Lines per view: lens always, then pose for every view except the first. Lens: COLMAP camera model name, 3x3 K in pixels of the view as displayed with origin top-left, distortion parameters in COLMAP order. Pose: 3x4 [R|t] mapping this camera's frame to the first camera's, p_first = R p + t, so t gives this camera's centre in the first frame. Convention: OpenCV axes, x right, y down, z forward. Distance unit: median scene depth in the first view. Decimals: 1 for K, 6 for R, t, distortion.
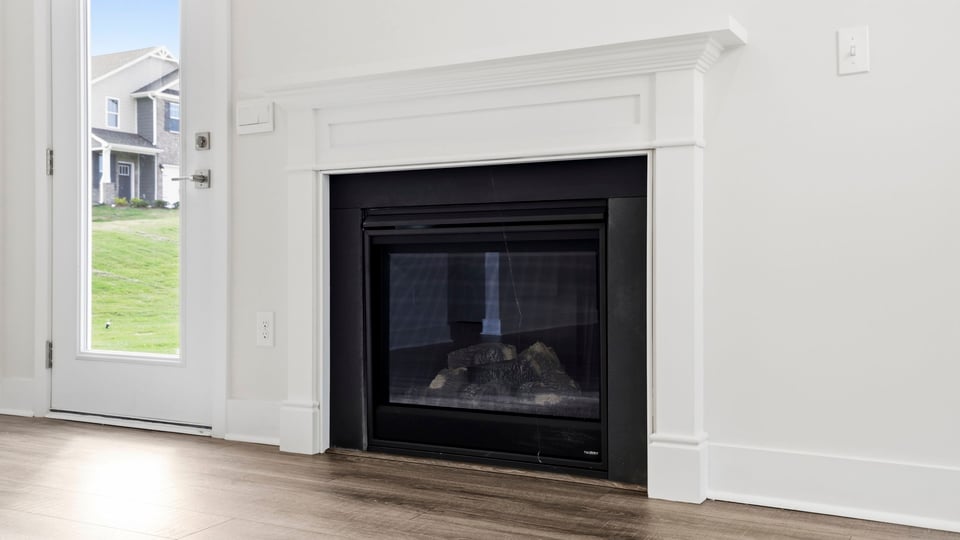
lens RADIAL K [[958.7, 0, 476.2], [0, 958.7, 264.6], [0, 0, 1]] dist [-0.009000, 0.000000]
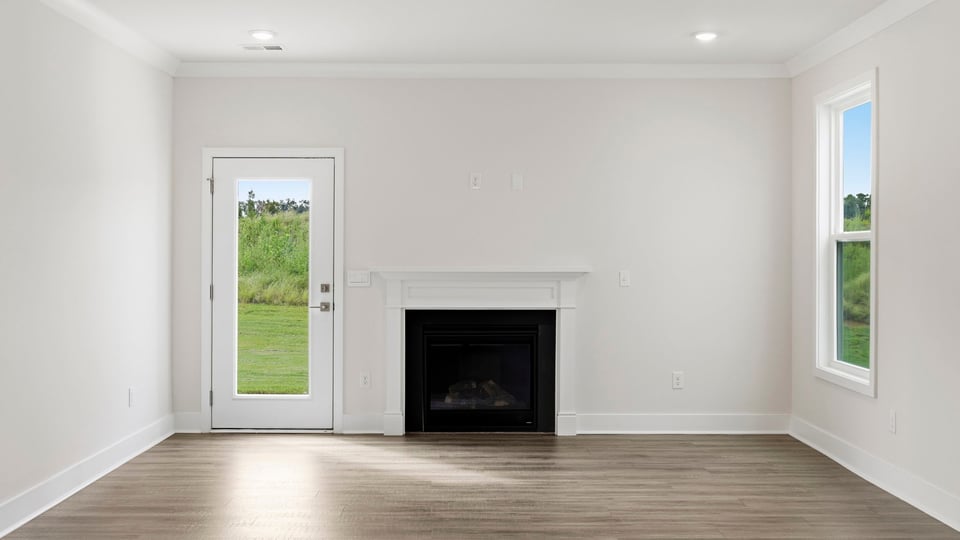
lens RADIAL K [[971.9, 0, 477.8], [0, 971.9, 264.1], [0, 0, 1]] dist [-0.047243, 0.000000]
pose [[0.849512, 0.009577, 0.527483, -1.222851], [-0.009266, 0.999952, -0.003232, -0.196147], [-0.527488, -0.002142, 0.849560, -1.019398]]
